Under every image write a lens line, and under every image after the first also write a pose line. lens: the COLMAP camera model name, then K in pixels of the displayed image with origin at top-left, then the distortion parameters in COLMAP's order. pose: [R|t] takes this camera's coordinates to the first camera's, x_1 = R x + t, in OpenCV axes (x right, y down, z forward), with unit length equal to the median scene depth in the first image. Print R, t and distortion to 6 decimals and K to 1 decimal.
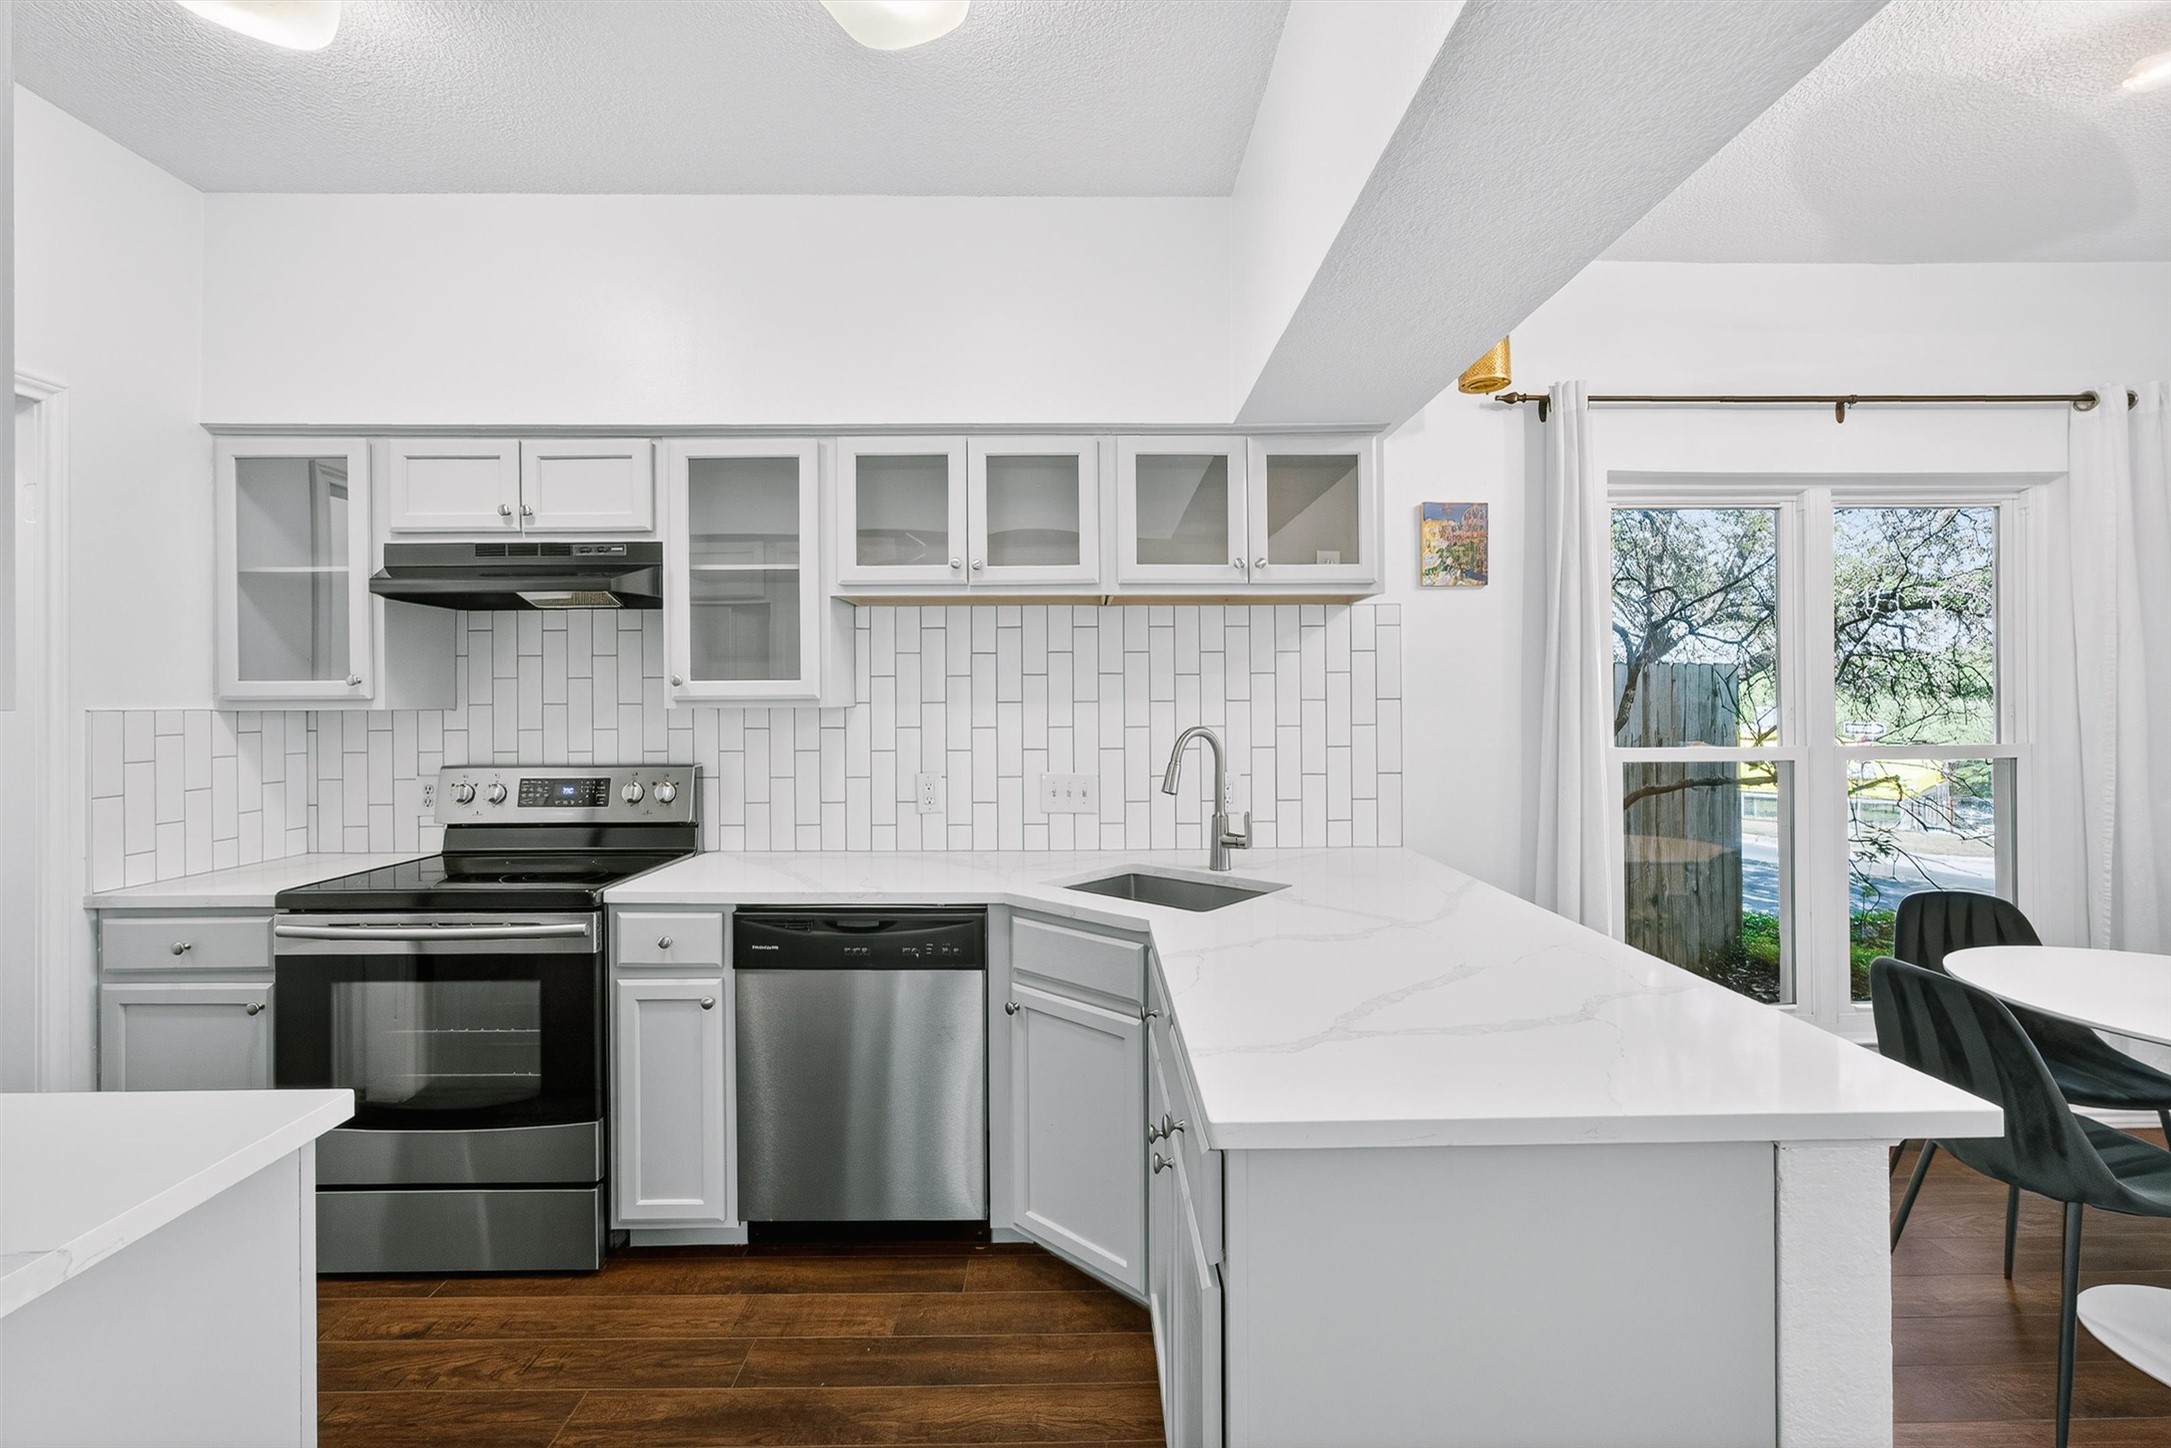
lens RADIAL K [[880.6, 0, 1089.2], [0, 880.6, 716.4], [0, 0, 1]] dist [-0.000378, 0.000133]
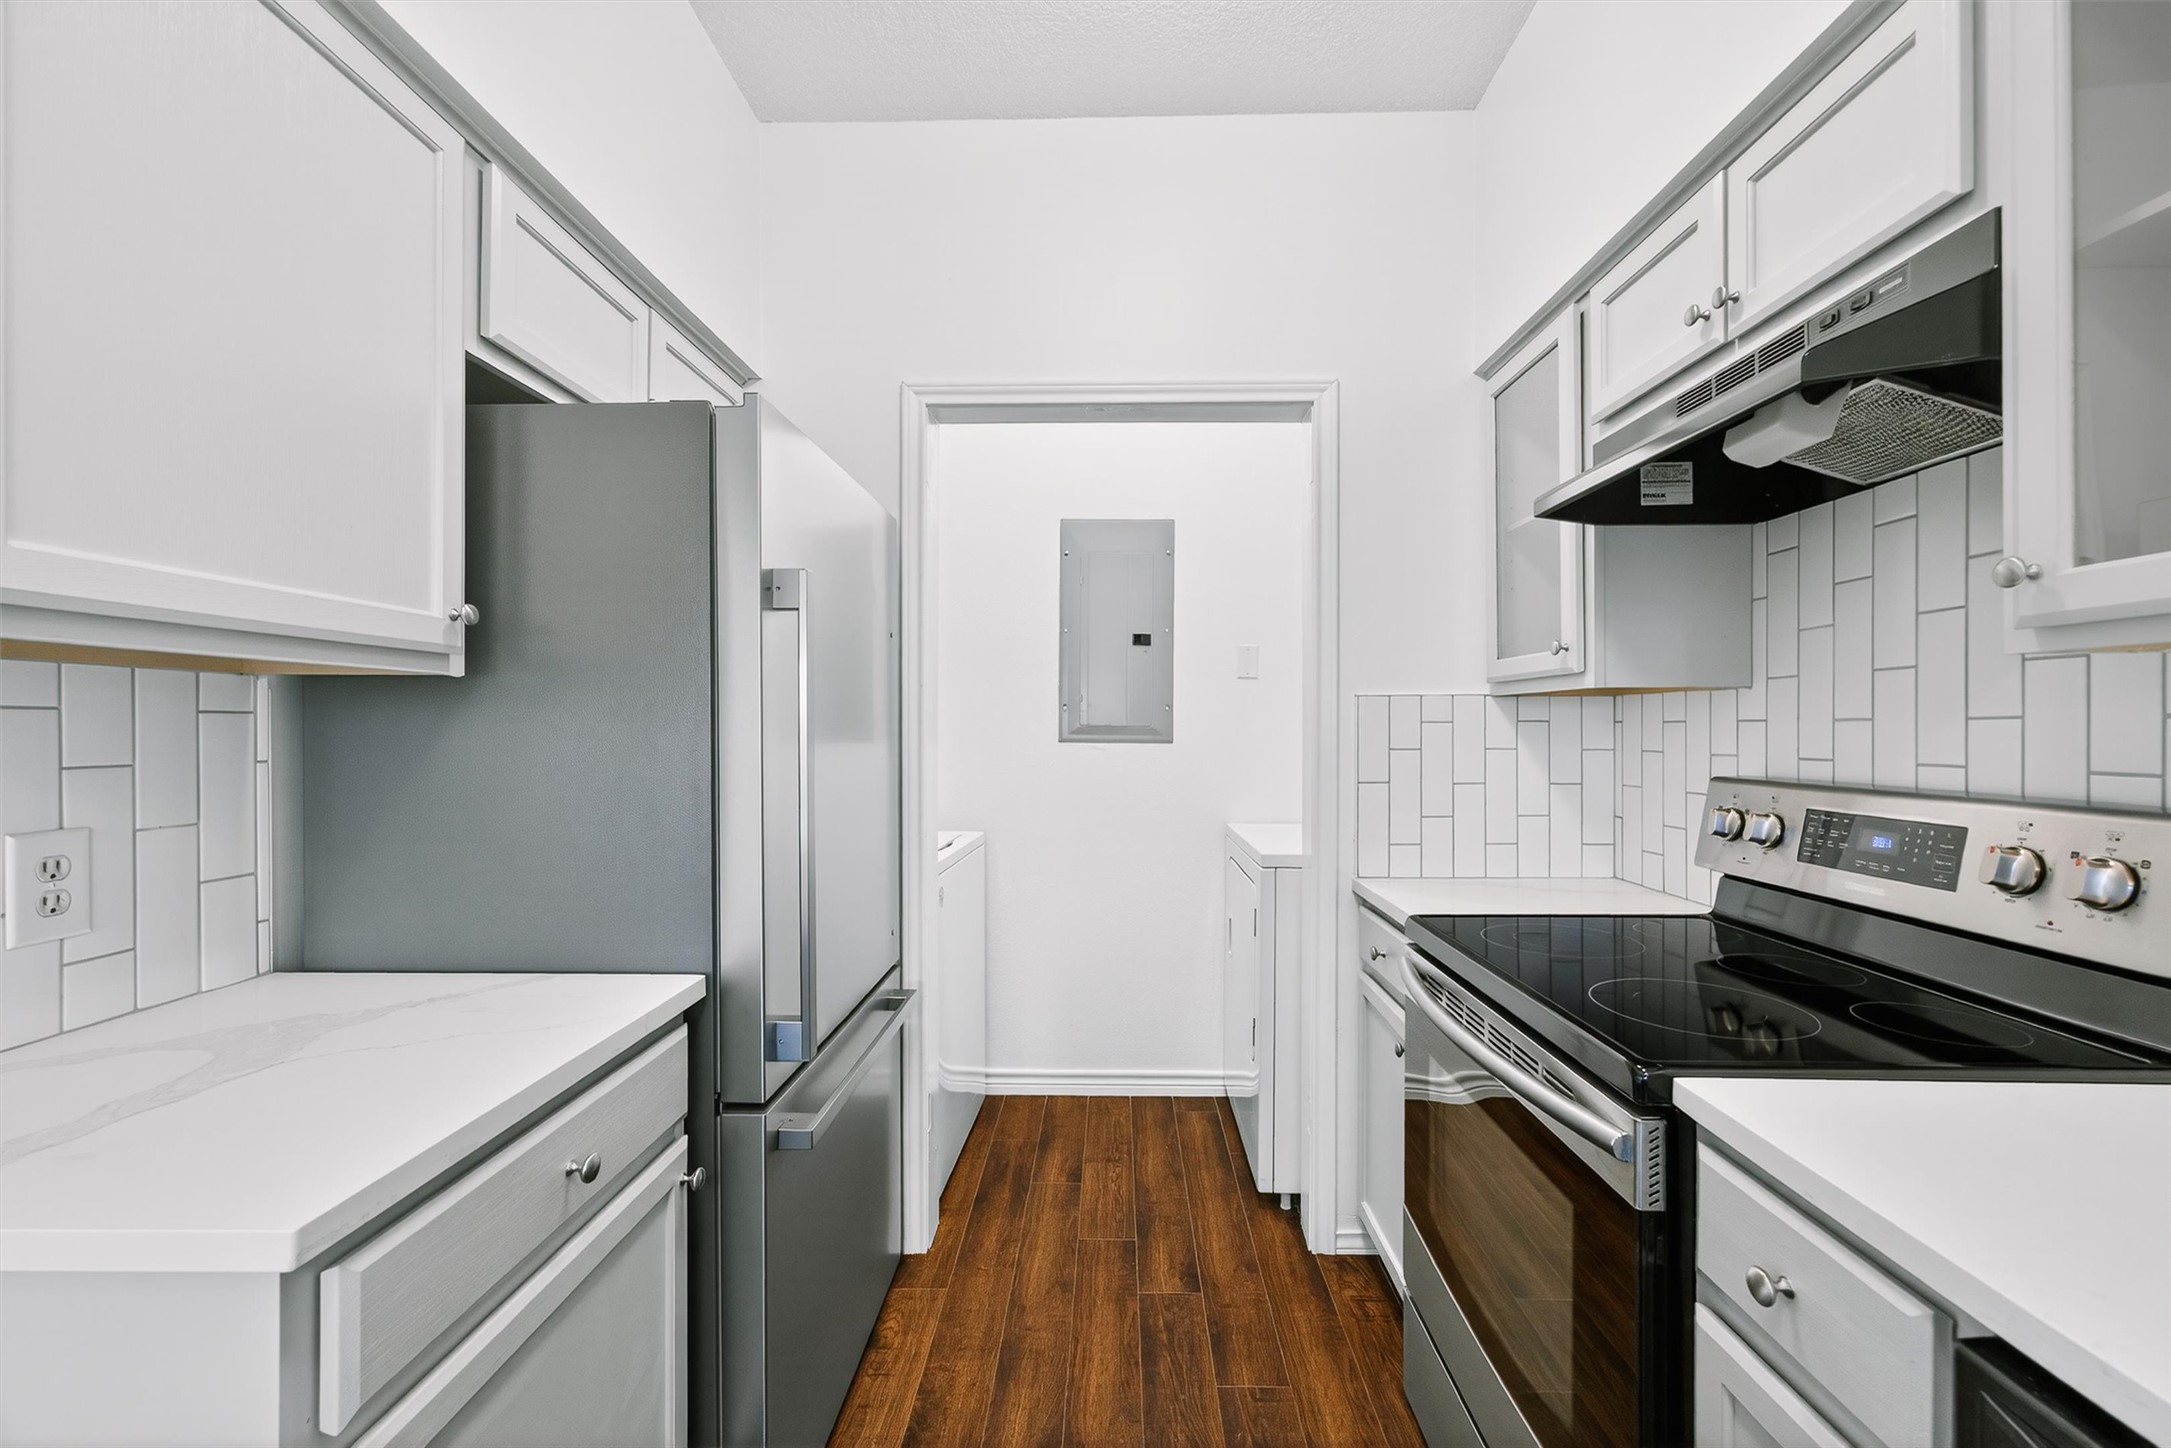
lens RADIAL K [[880.6, 0, 1089.2], [0, 880.6, 716.4], [0, 0, 1]] dist [-0.000378, 0.000133]
pose [[-0.034873, -0.007884, -0.999361, -0.092371], [-0.007952, 0.999939, -0.007611, 0.022324], [0.999360, 0.007682, -0.034934, 0.585411]]
